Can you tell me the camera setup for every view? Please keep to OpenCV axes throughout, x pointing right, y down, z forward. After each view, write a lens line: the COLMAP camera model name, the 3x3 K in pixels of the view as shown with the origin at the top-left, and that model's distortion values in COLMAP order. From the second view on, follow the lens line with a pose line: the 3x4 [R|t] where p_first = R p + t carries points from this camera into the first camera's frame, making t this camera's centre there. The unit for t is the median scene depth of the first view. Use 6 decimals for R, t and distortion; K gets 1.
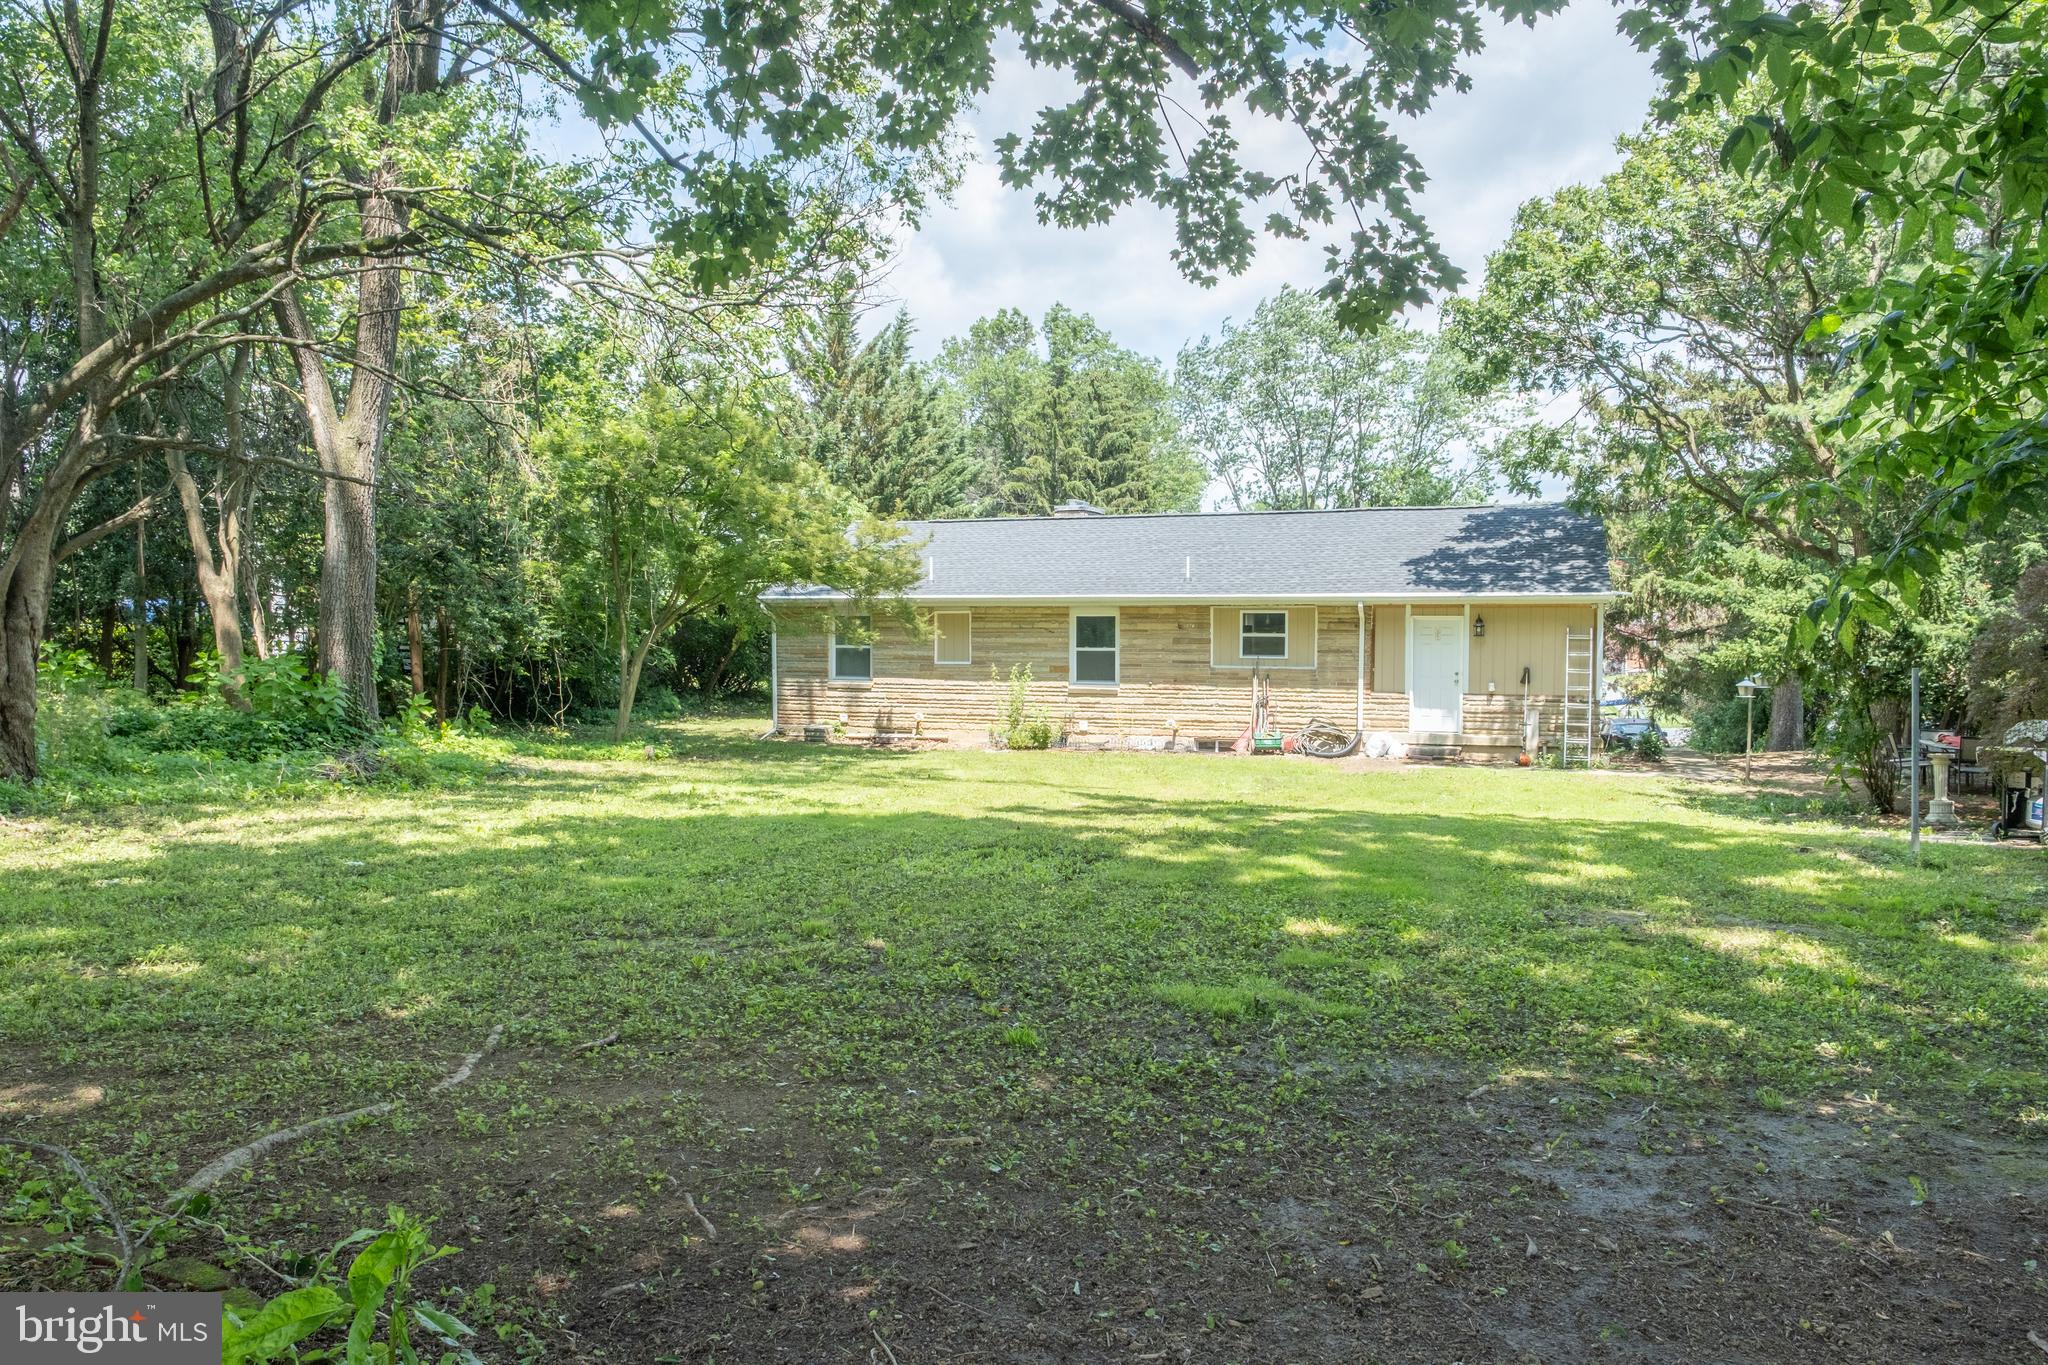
lens RADIAL K [[1485.2, 0, 1031.1], [0, 1485.2, 671.1], [0, 0, 1]] dist [-0.003200, -0.000806]
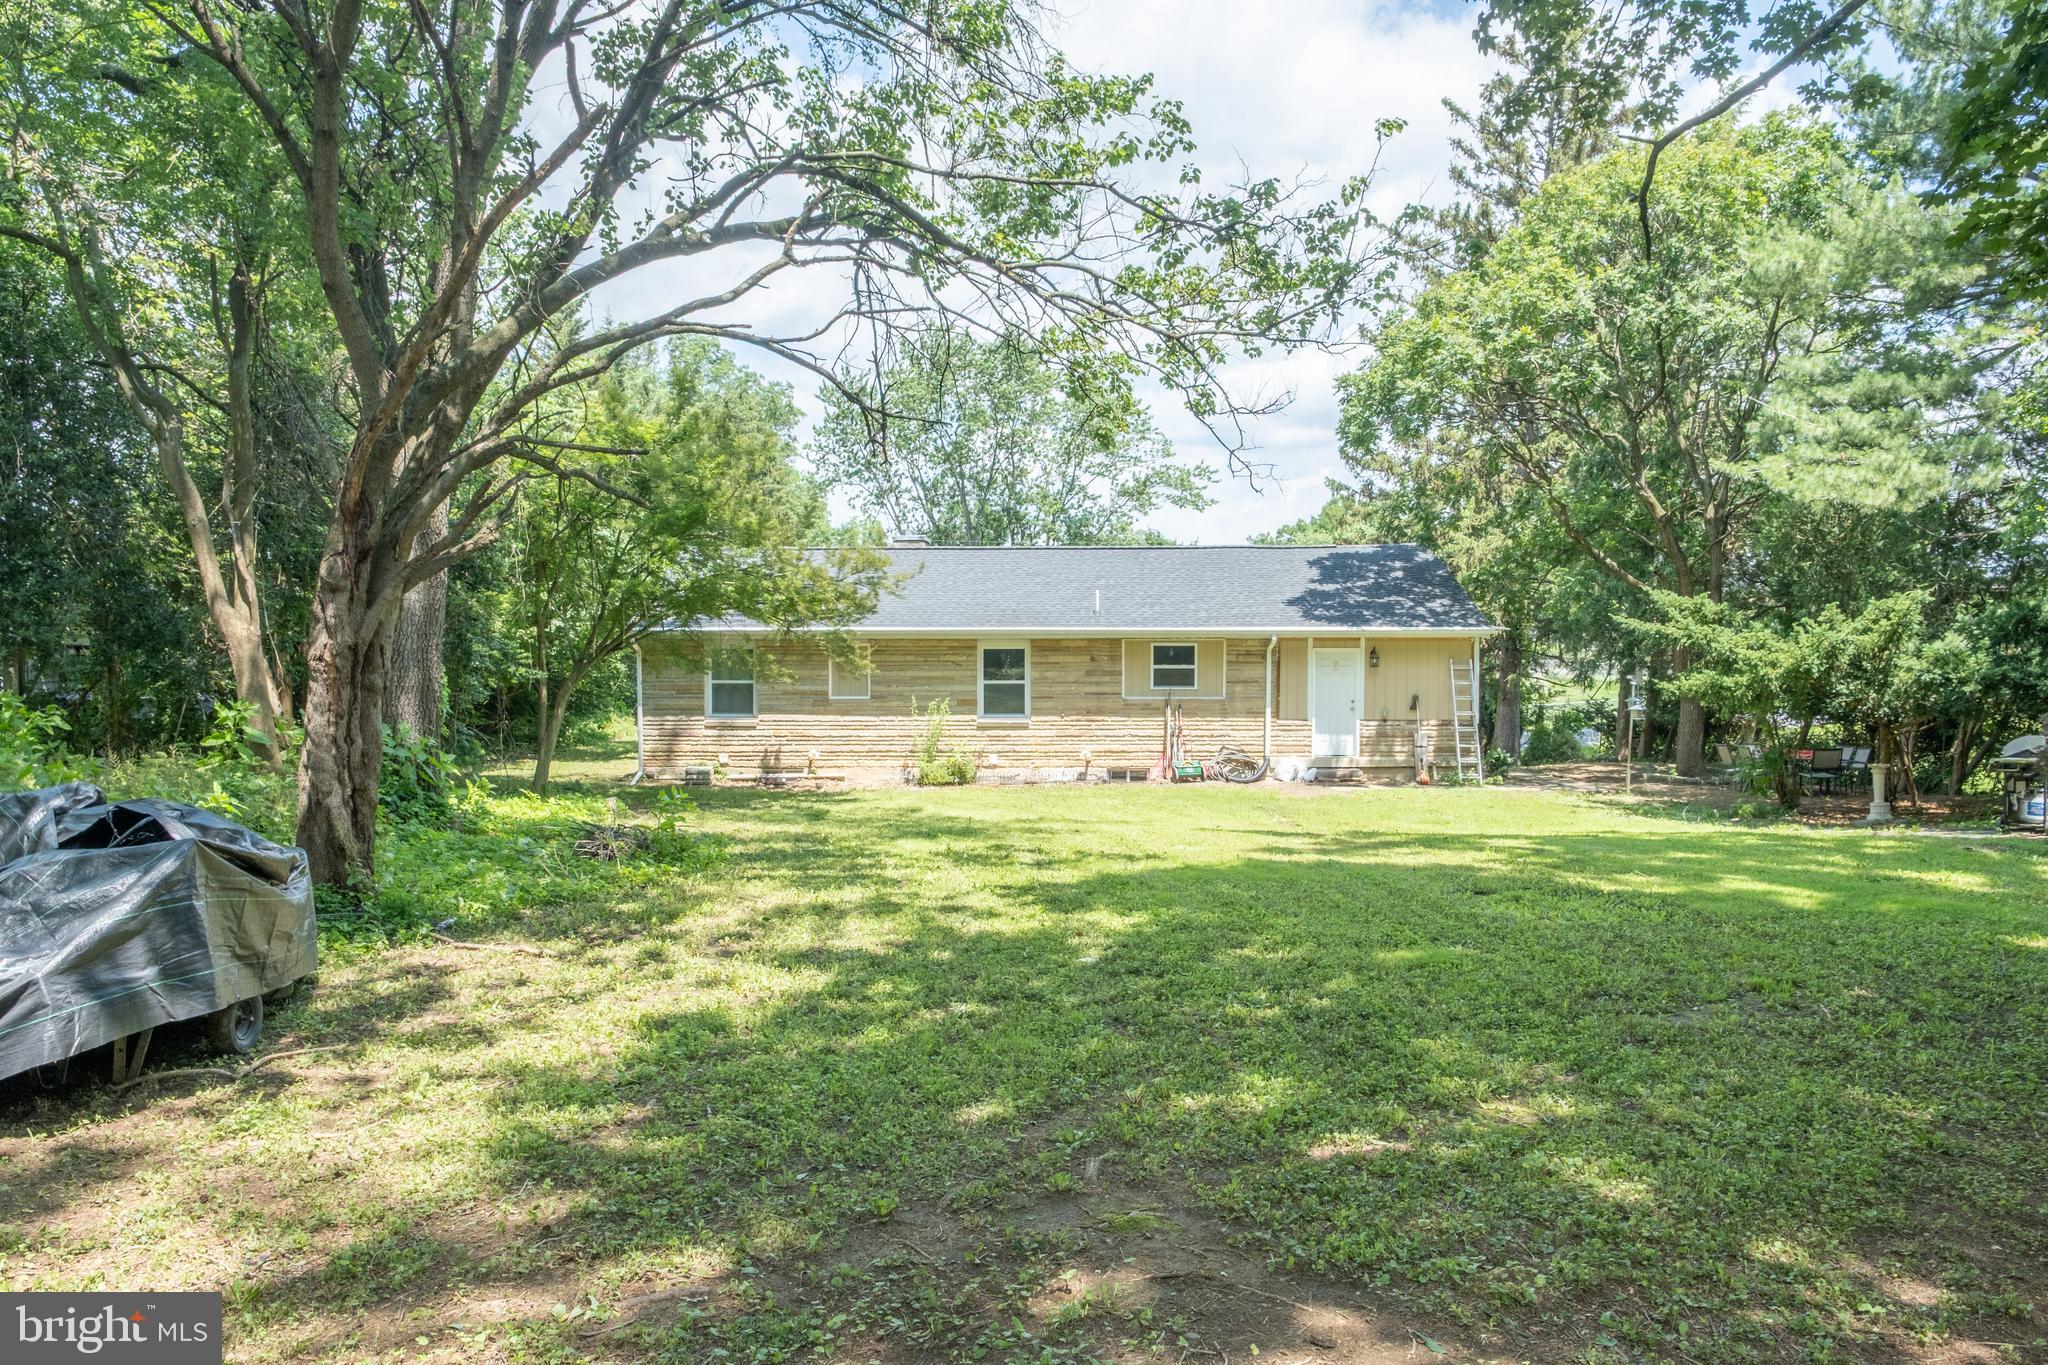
lens RADIAL K [[1485.2, 0, 1031.1], [0, 1485.2, 671.1], [0, 0, 1]] dist [-0.003200, -0.000806]
pose [[0.935750, -0.008408, 0.352564, -0.299053], [0.014016, 0.999813, -0.013356, -0.008713], [-0.352386, 0.017440, 0.935692, 0.065718]]
